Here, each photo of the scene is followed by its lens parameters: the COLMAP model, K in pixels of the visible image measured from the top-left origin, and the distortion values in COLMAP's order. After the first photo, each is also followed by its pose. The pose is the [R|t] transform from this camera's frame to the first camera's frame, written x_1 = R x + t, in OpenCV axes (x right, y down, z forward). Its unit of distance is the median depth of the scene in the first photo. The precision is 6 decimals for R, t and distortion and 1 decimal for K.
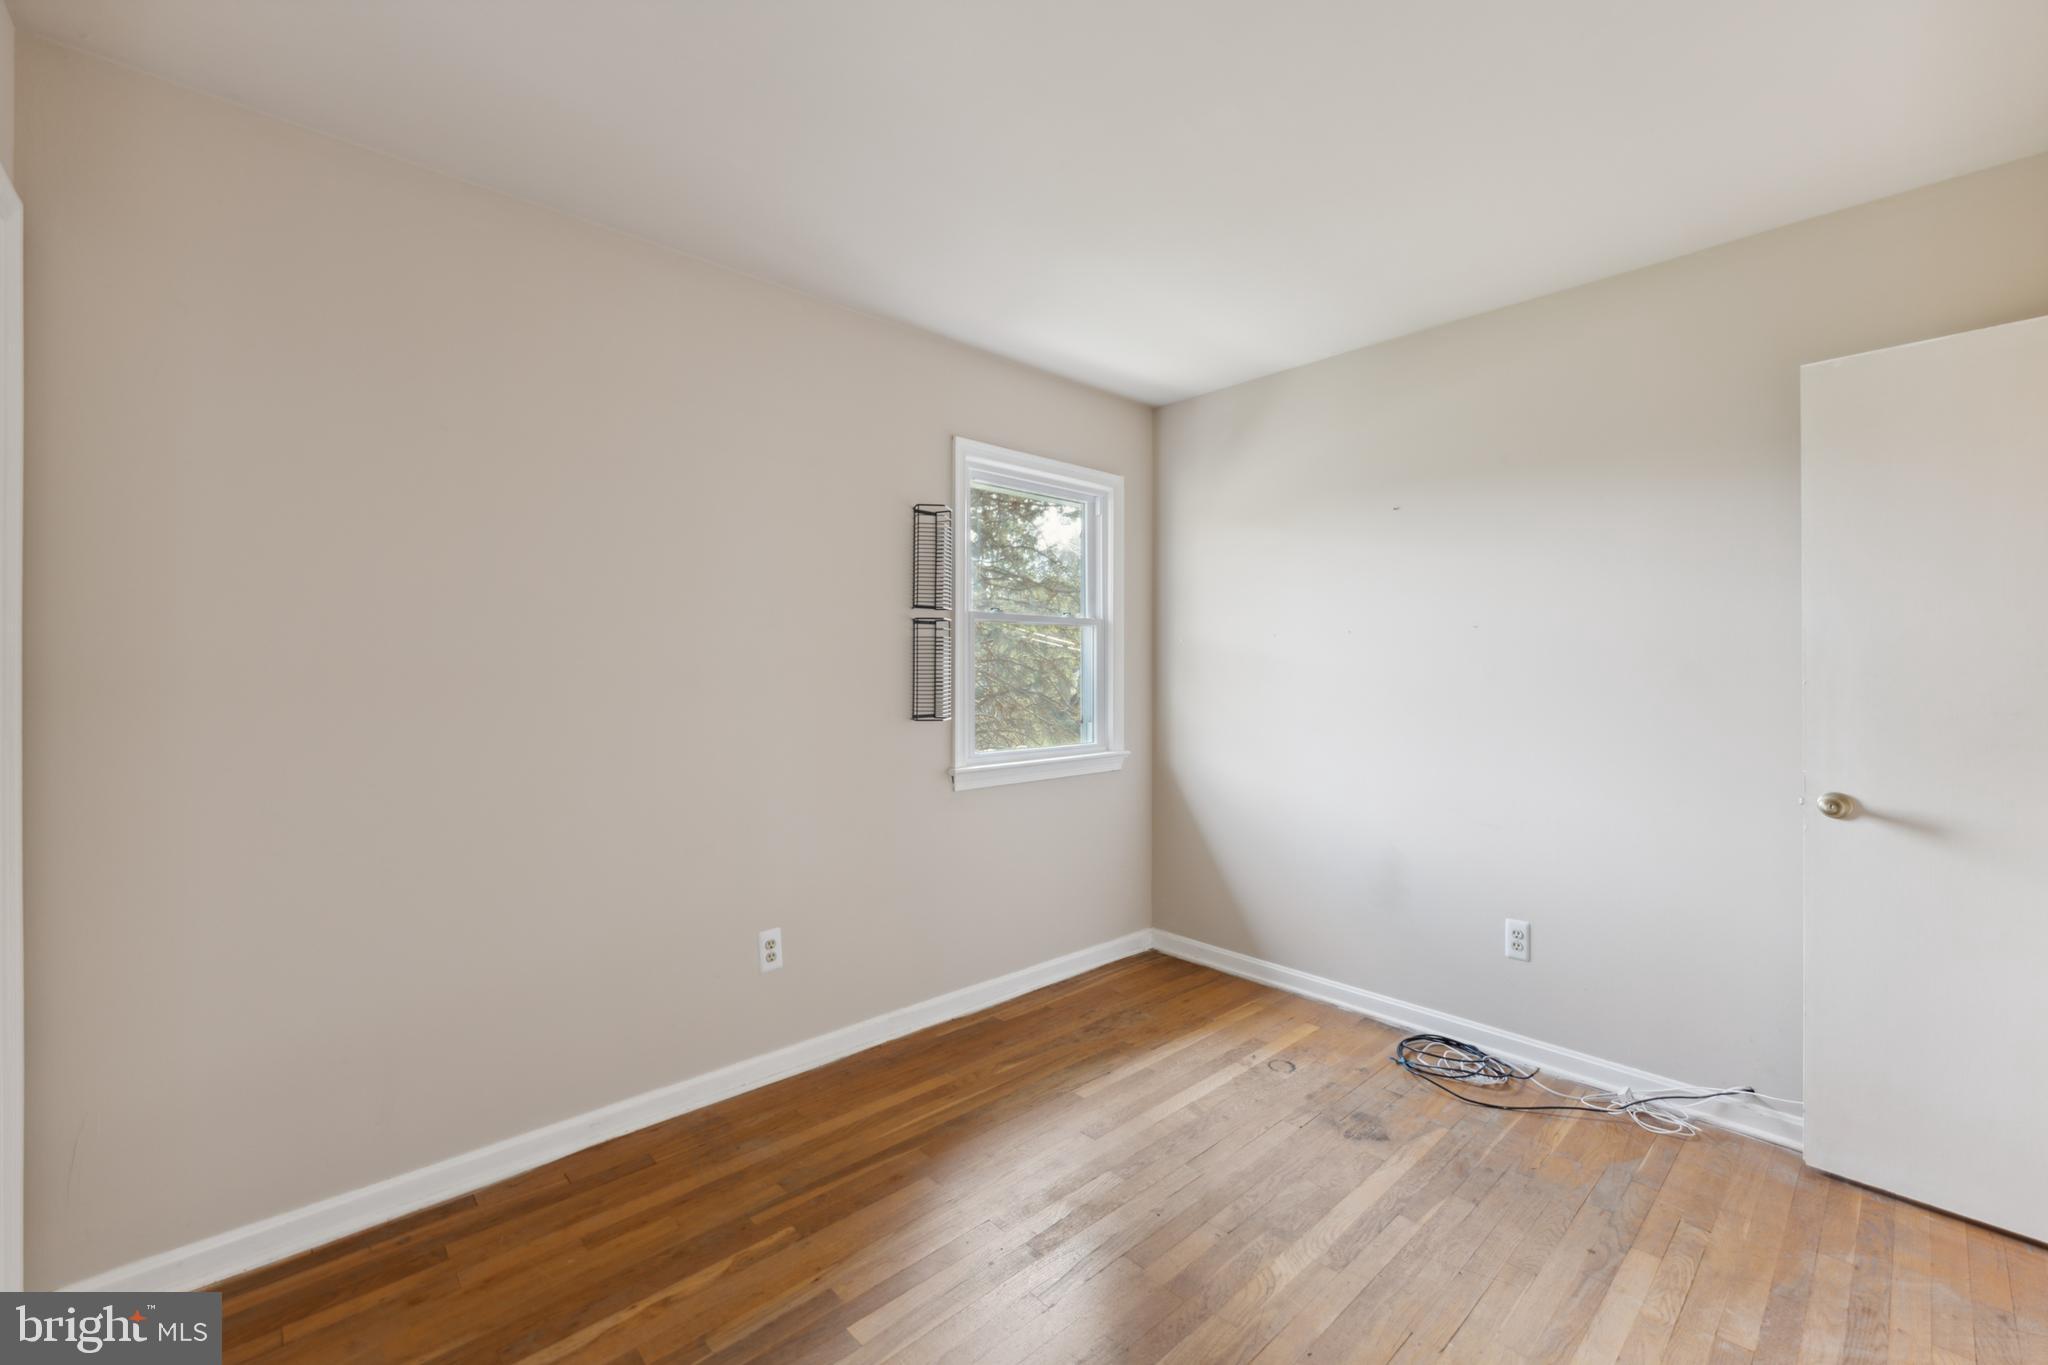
lens RADIAL K [[838.9, 0, 1034.2], [0, 838.9, 680.9], [0, 0, 1]] dist [-0.002283, 0.001279]
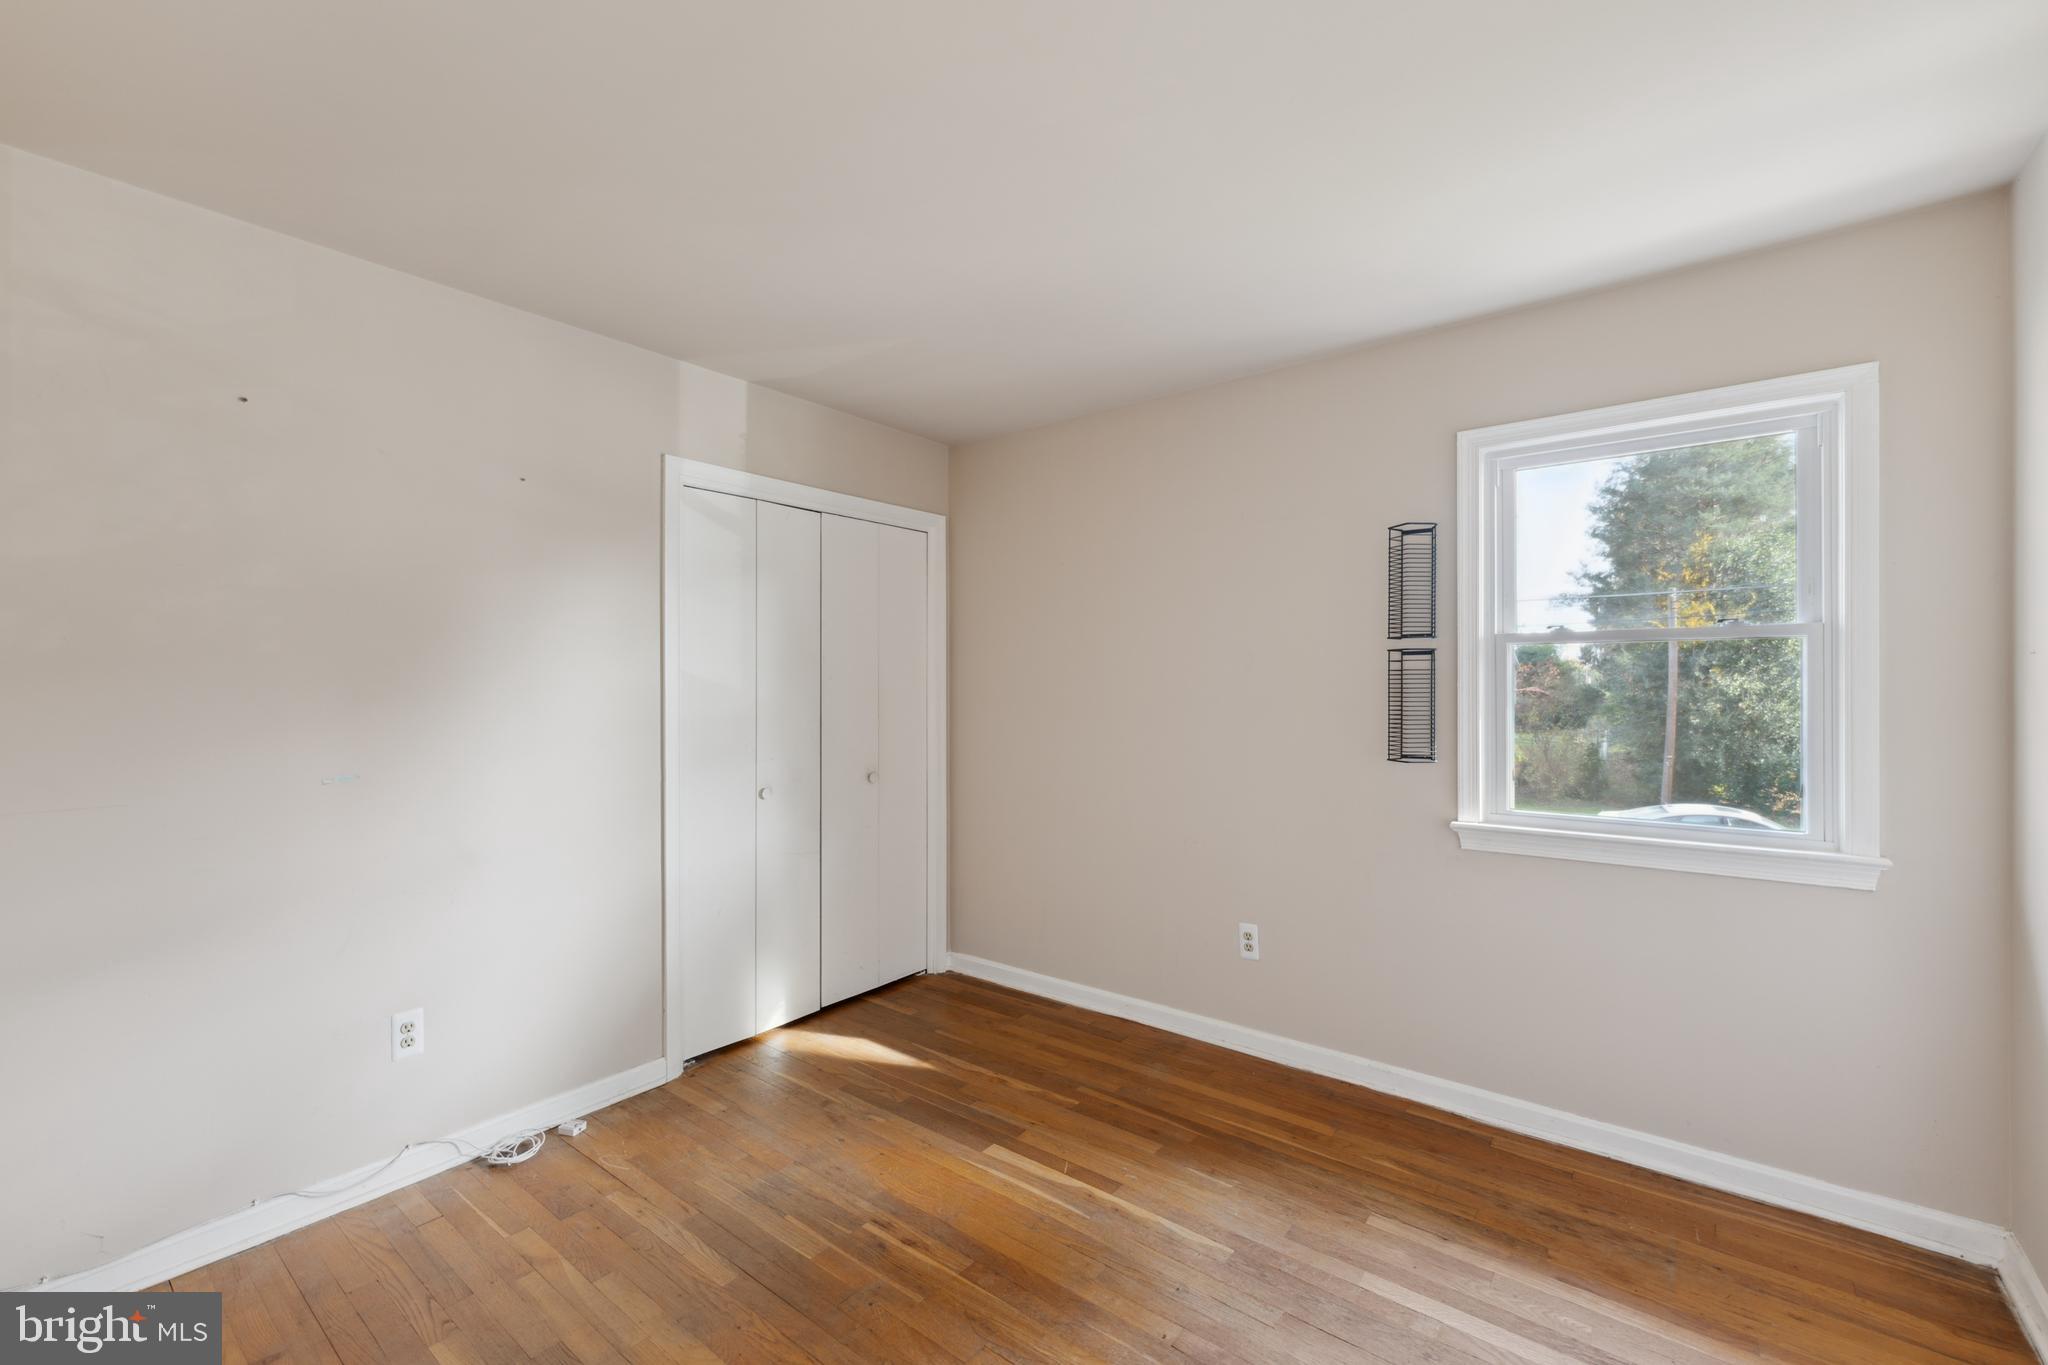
lens RADIAL K [[838.9, 0, 1028.5], [0, 838.9, 679.9], [0, 0, 1]] dist [-0.002283, 0.001279]
pose [[0.154320, -0.001811, -0.988019, 0.798349], [-0.006570, 0.999974, -0.002859, -0.040245], [0.987999, 0.006933, 0.154305, 0.507384]]
